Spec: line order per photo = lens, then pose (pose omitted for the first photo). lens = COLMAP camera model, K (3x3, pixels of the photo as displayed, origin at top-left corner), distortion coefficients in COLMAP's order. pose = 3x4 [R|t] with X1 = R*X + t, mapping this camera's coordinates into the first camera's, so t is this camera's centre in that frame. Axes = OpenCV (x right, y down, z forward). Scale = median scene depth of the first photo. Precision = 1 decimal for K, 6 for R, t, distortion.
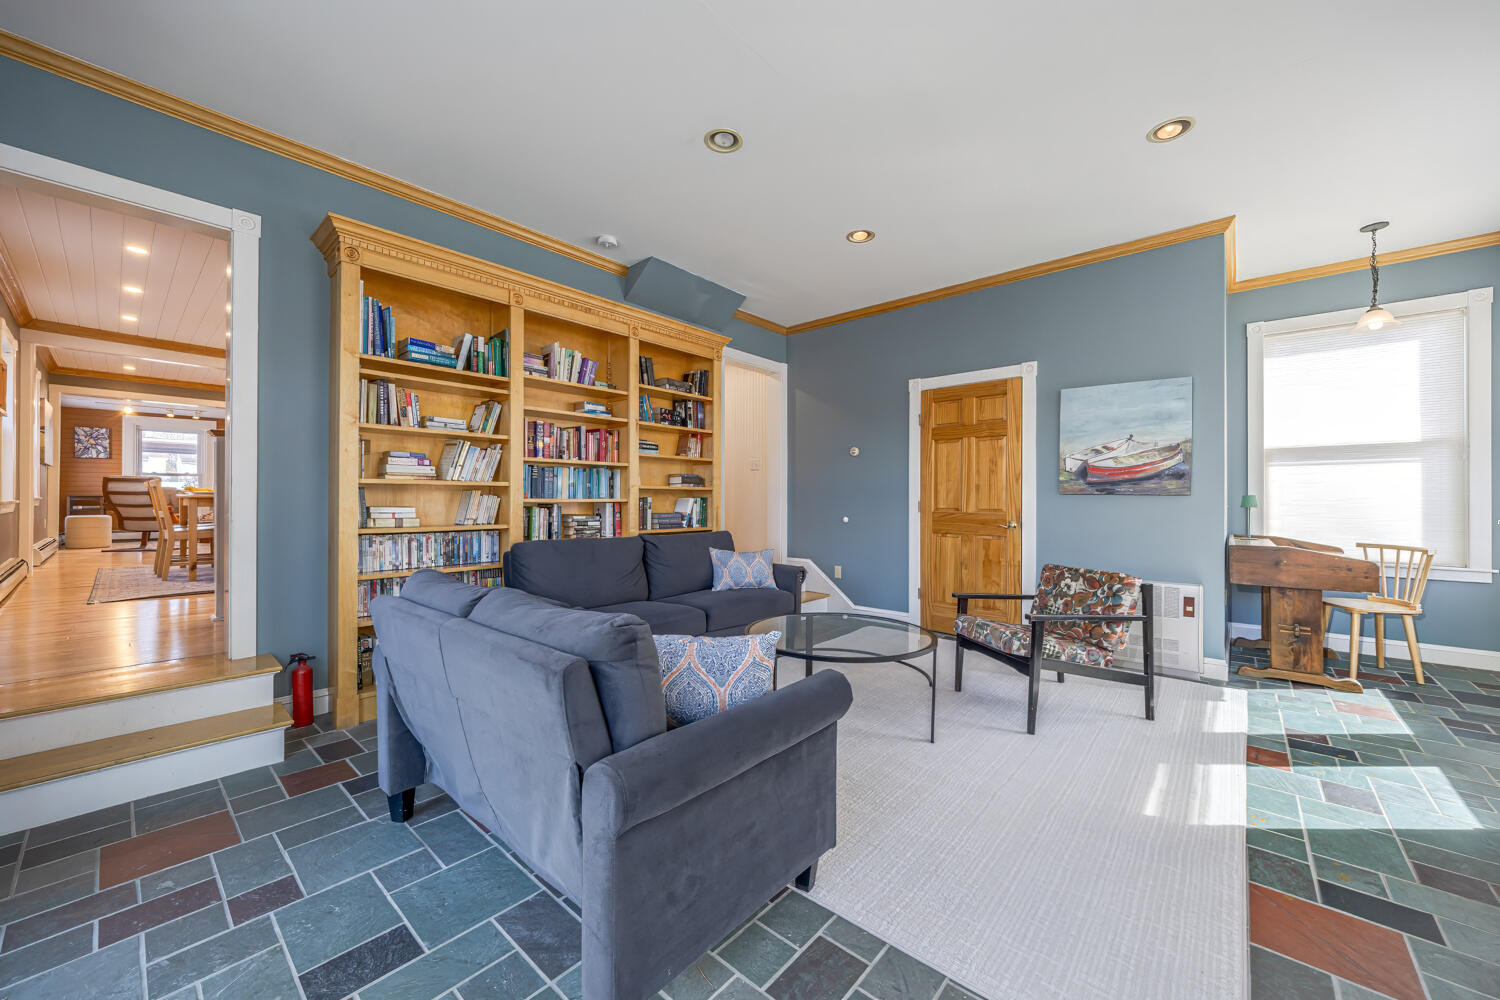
lens RADIAL K [[559.6, 0, 760.7], [0, 559.6, 497.4], [0, 0, 1]] dist [-0.002367, 0.000299]
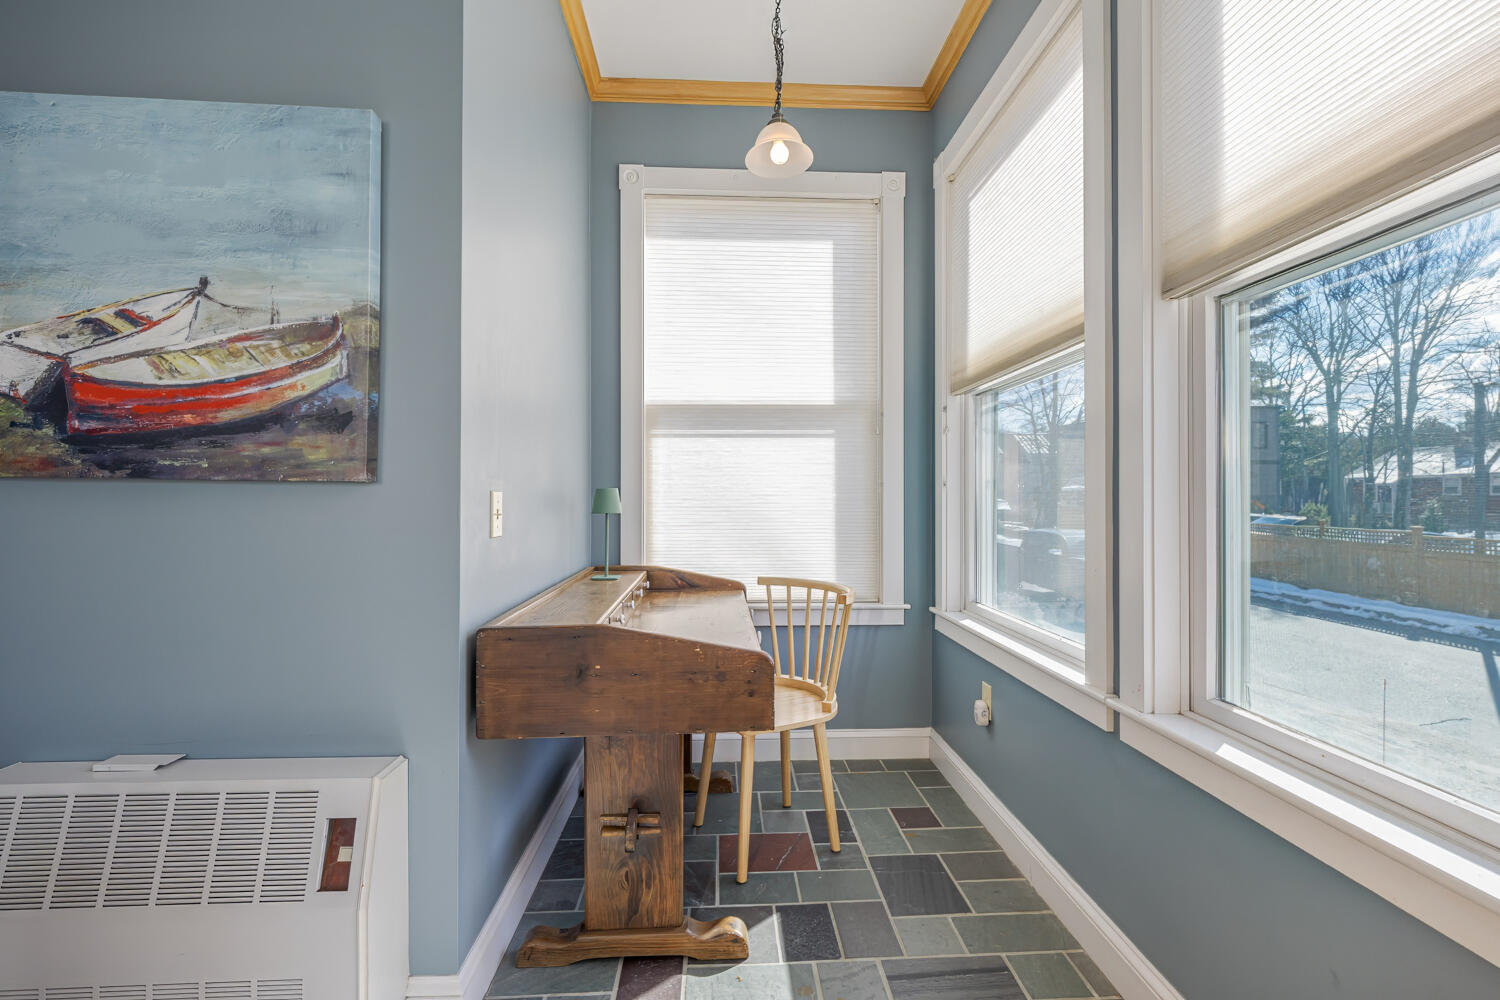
lens RADIAL K [[660.5, 0, 753.4], [0, 660.5, 496.4], [0, 0, 1]] dist [-0.003638, -0.000269]
pose [[0.727334, 0.003772, 0.686273, 0.647391], [-0.003174, 0.999993, -0.002132, 0.003714], [-0.686276, -0.000627, 0.727341, 0.556612]]
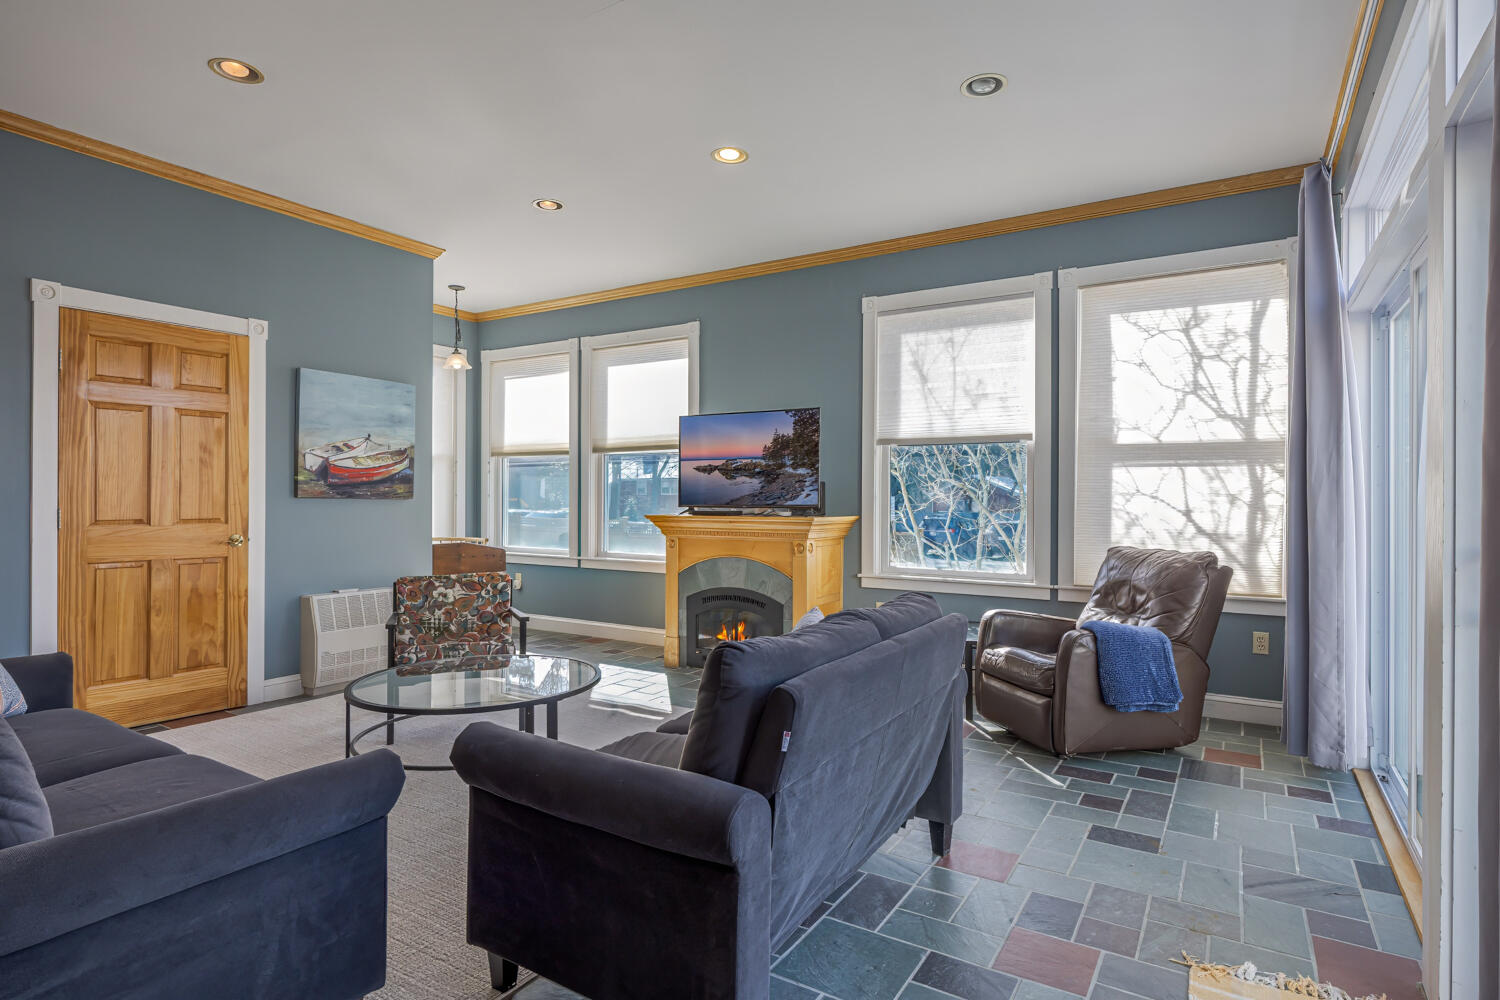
lens RADIAL K [[778.6, 0, 749.5], [0, 778.6, 505.2], [0, 0, 1]] dist [-0.002141, -0.001778]
pose [[-0.138622, -0.010253, 0.990292, -0.723421], [-0.006117, 0.999936, 0.009497, -0.010158], [-0.990326, -0.004741, -0.138676, 0.562106]]
